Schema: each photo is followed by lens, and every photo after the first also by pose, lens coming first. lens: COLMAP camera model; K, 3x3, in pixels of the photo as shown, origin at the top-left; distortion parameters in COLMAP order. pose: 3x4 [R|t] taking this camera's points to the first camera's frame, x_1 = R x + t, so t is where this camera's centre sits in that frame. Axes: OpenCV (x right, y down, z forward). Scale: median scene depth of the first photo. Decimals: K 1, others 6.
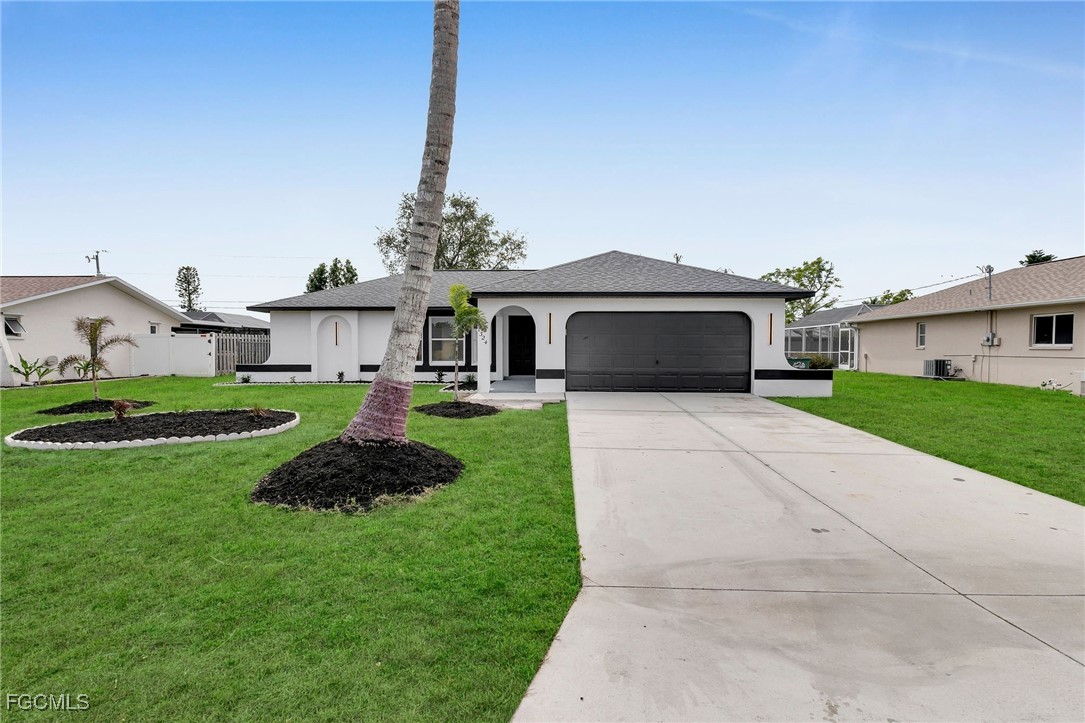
lens RADIAL K [[522.0, 0, 542.5], [0, 522.0, 361.5], [0, 0, 1]] dist [0.000067, -0.000024]
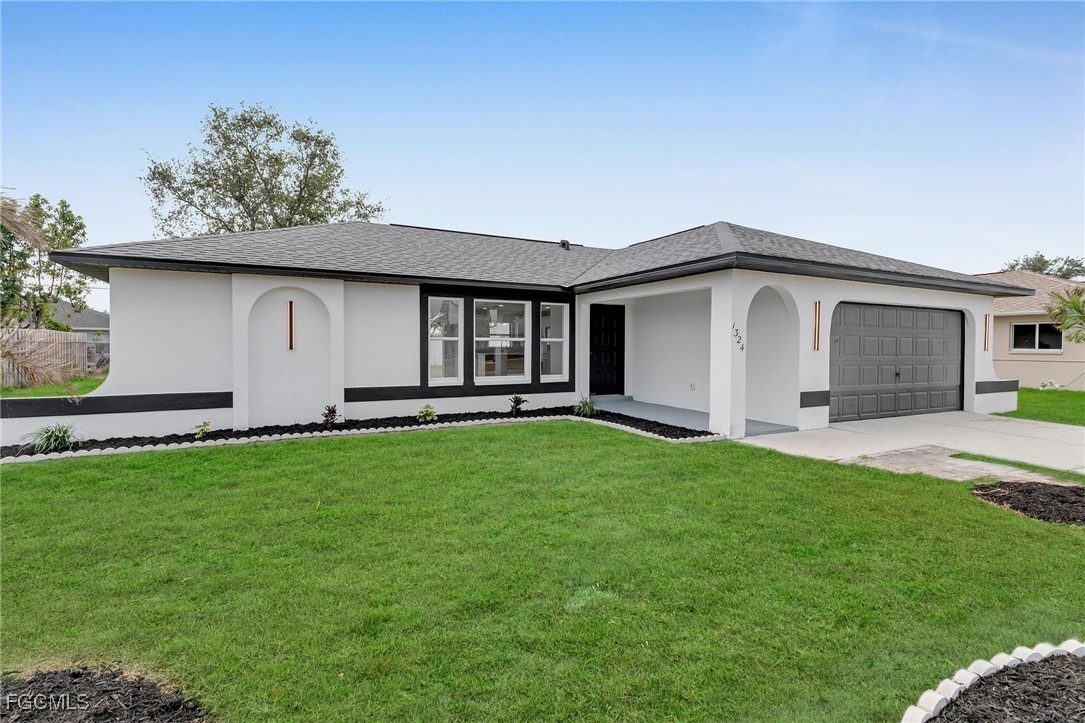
lens RADIAL K [[522.0, 0, 542.5], [0, 522.0, 361.5], [0, 0, 1]] dist [0.000067, -0.000024]
pose [[0.870518, -0.011663, 0.491999, -0.433066], [0.008812, 0.999928, 0.008111, -0.021697], [-0.492058, -0.002726, 0.870558, 0.467392]]
